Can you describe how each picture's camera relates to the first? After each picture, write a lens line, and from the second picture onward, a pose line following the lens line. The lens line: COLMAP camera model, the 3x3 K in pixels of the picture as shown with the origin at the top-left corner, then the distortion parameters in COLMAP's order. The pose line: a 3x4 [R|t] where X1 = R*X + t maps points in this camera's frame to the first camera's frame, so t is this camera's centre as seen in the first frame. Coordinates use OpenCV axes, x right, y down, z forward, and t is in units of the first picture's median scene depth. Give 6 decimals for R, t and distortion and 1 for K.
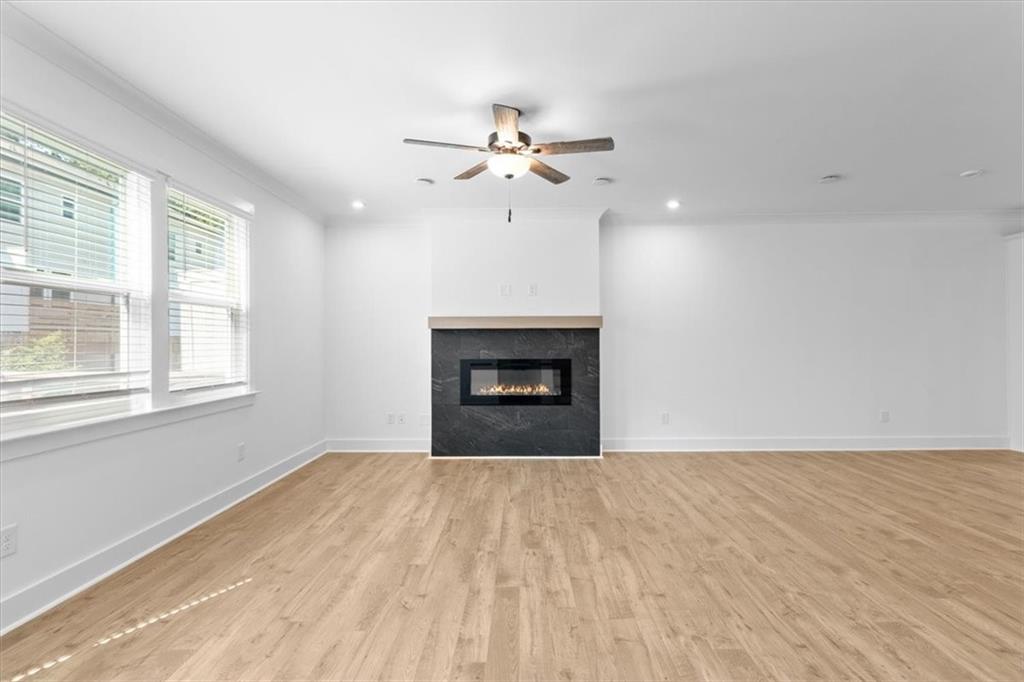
lens RADIAL K [[494.6, 0, 524.2], [0, 494.6, 345.9], [0, 0, 1]] dist [0.013698, -0.000209]
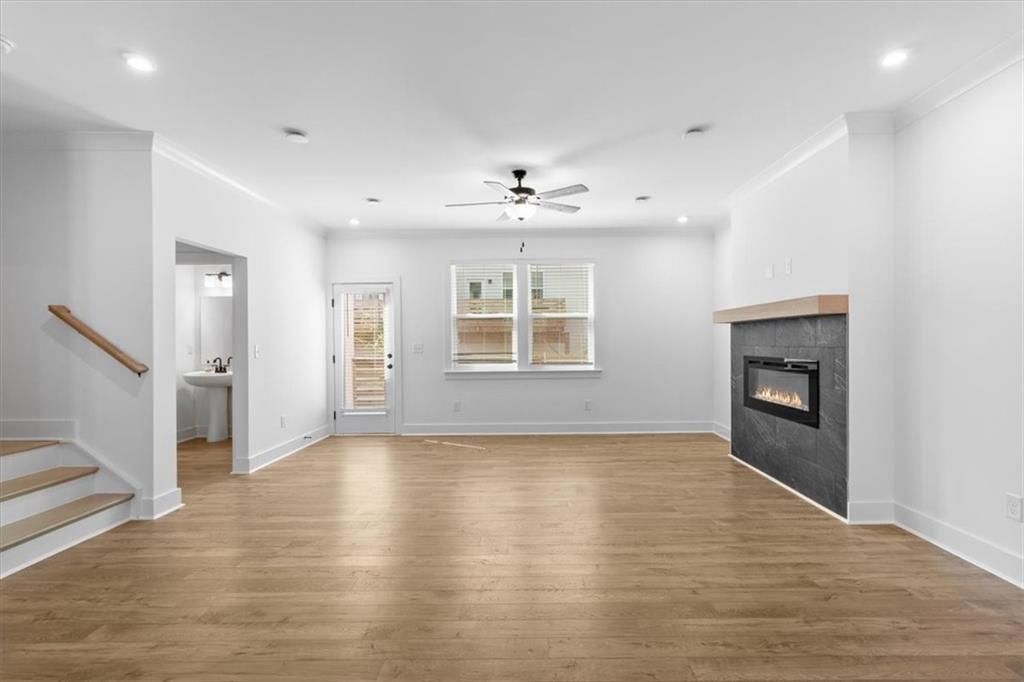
lens RADIAL K [[494.6, 0, 524.2], [0, 494.6, 345.9], [0, 0, 1]] dist [0.013698, -0.000209]
pose [[-0.034950, 0.014231, -0.999288, 0.793858], [0.001172, 0.999899, 0.014199, -0.004575], [0.999388, -0.000675, -0.034964, 0.621136]]
